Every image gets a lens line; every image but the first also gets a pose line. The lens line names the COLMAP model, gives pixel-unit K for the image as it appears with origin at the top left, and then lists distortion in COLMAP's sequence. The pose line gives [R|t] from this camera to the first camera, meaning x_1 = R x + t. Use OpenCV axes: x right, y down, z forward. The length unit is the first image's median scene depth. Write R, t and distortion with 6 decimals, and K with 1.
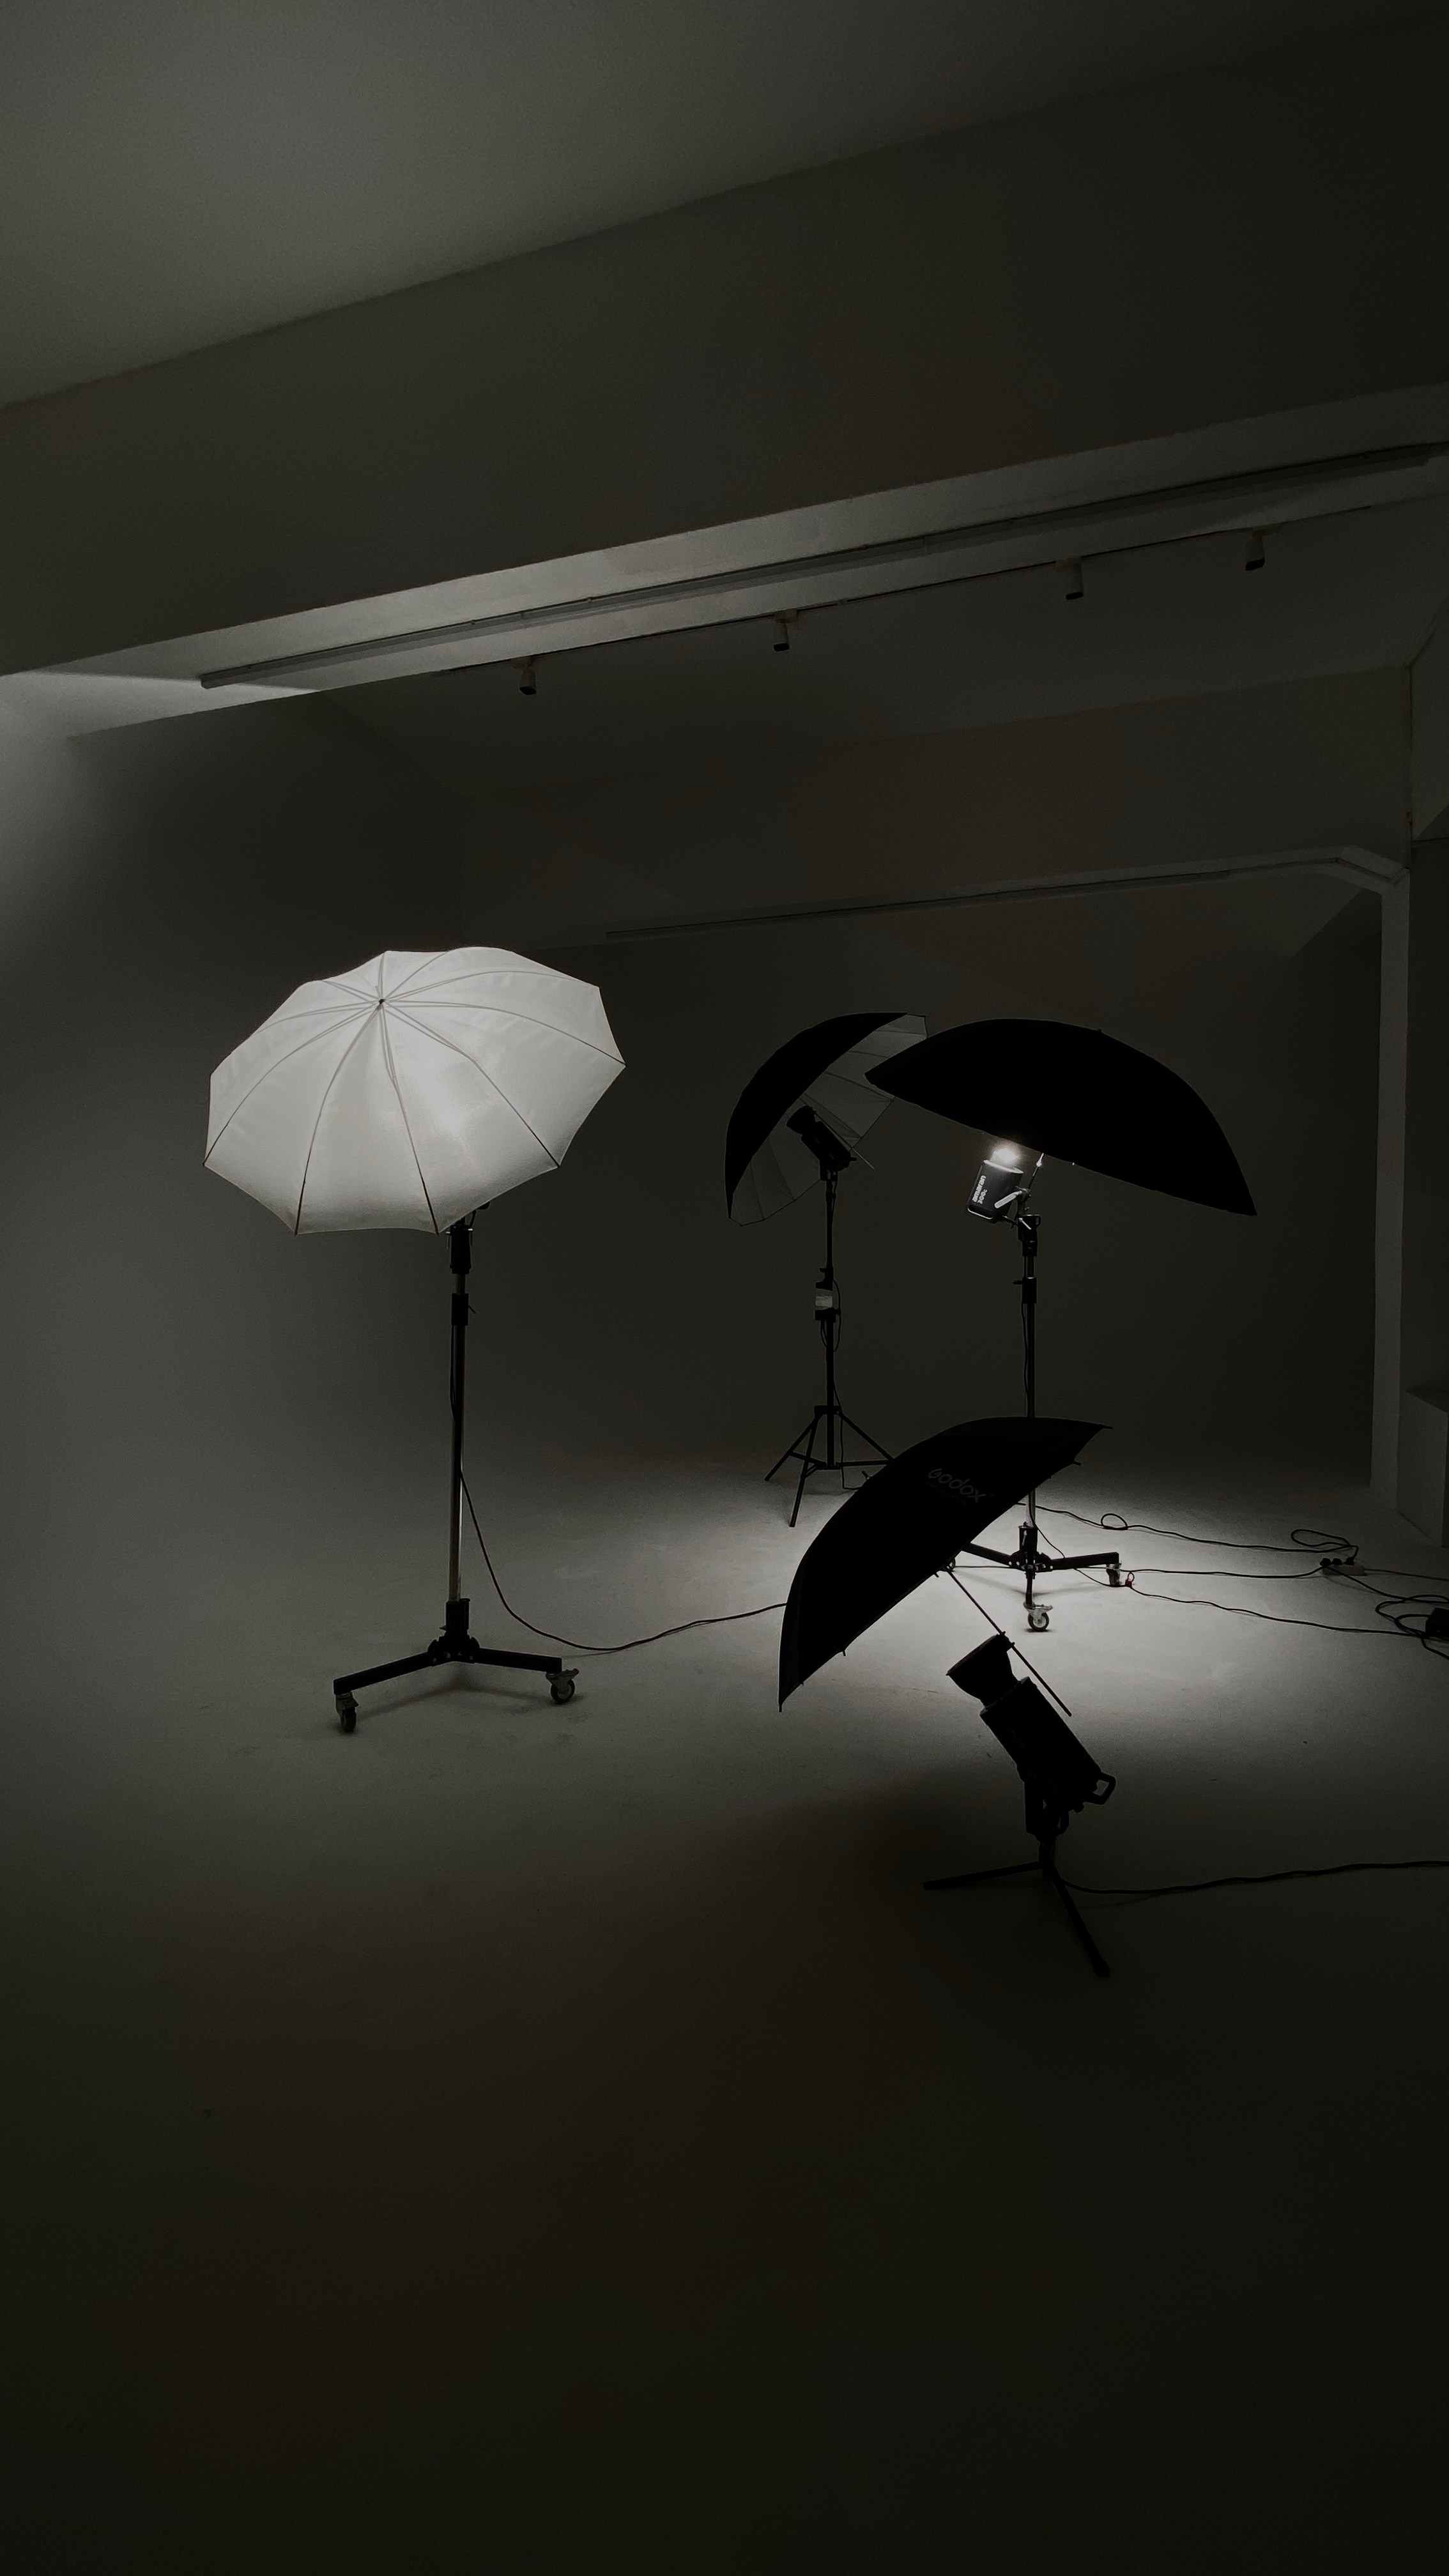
lens RADIAL K [[1033.8, 0, 721.0], [0, 1033.8, 1265.0], [0, 0, 1]] dist [0.000443, -0.000916]
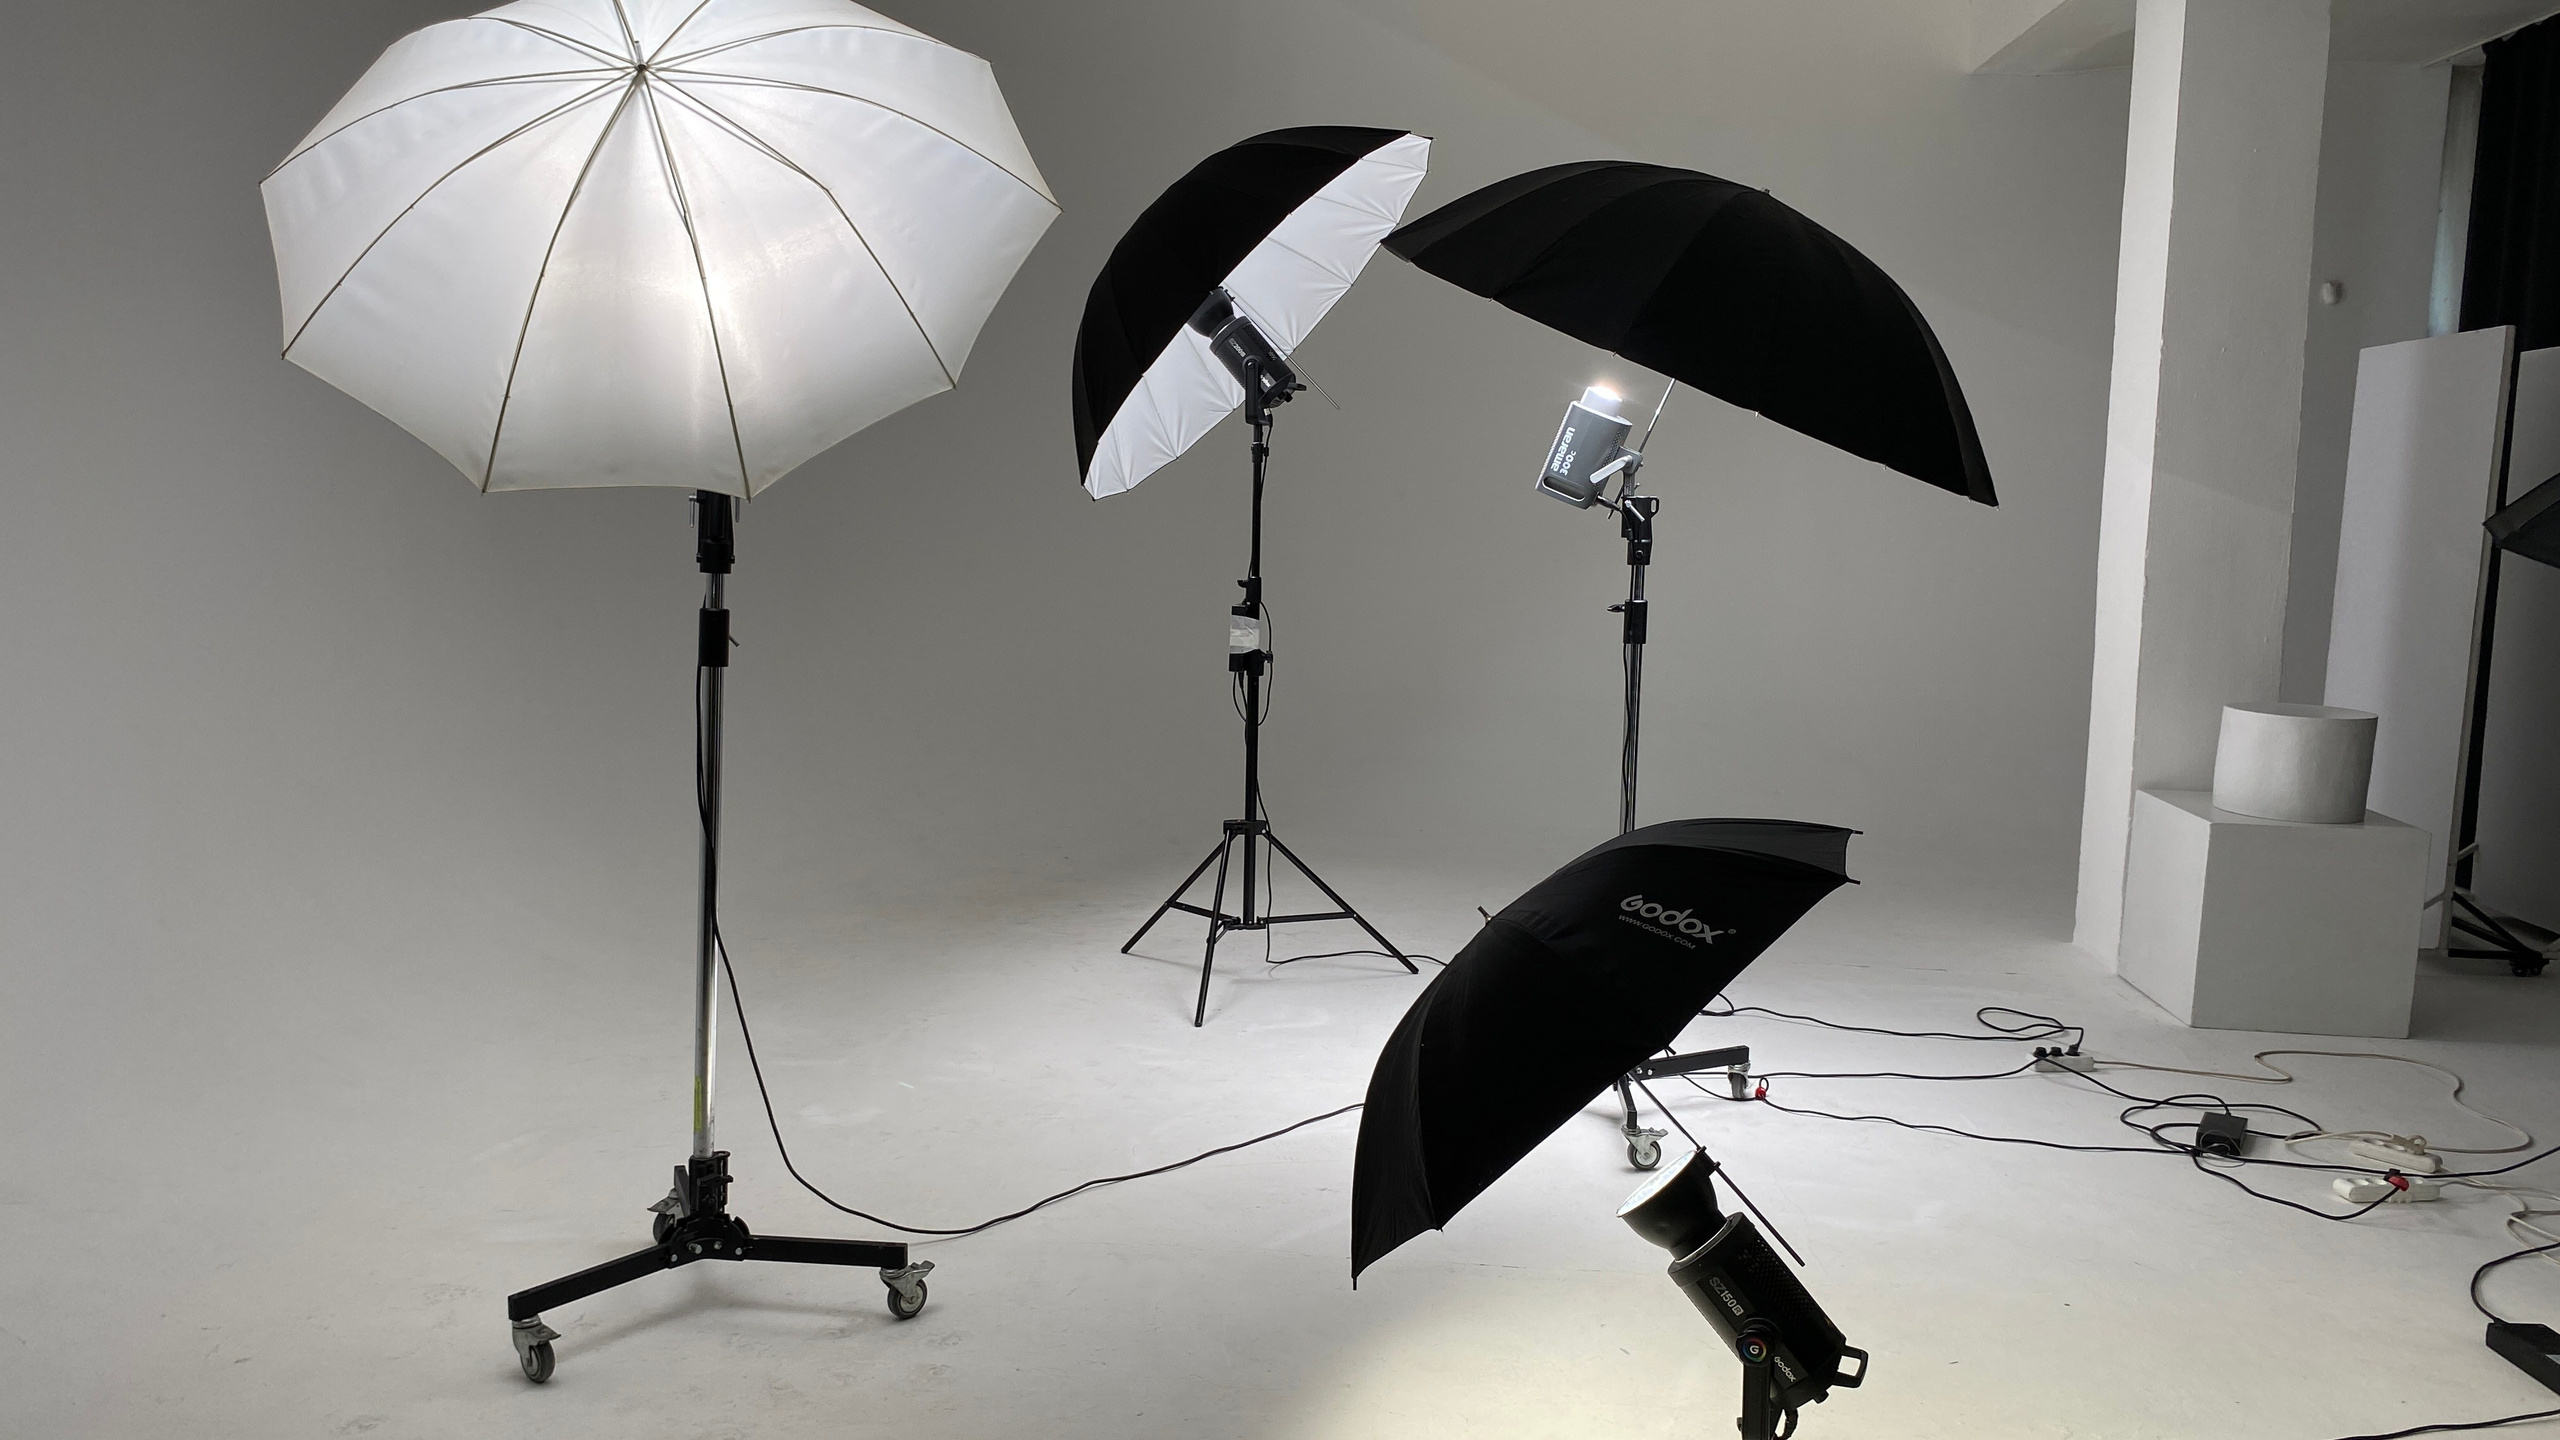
lens RADIAL K [[1906.0, 0, 1279.4], [0, 1906.0, 730.1], [0, 0, 1]] dist [-0.012383, 0.001758]
pose [[0.979812, 0.003553, 0.199891, -0.152868], [-0.019495, 0.996775, 0.077839, 0.006417], [-0.198970, -0.080164, 0.976721, -0.056630]]
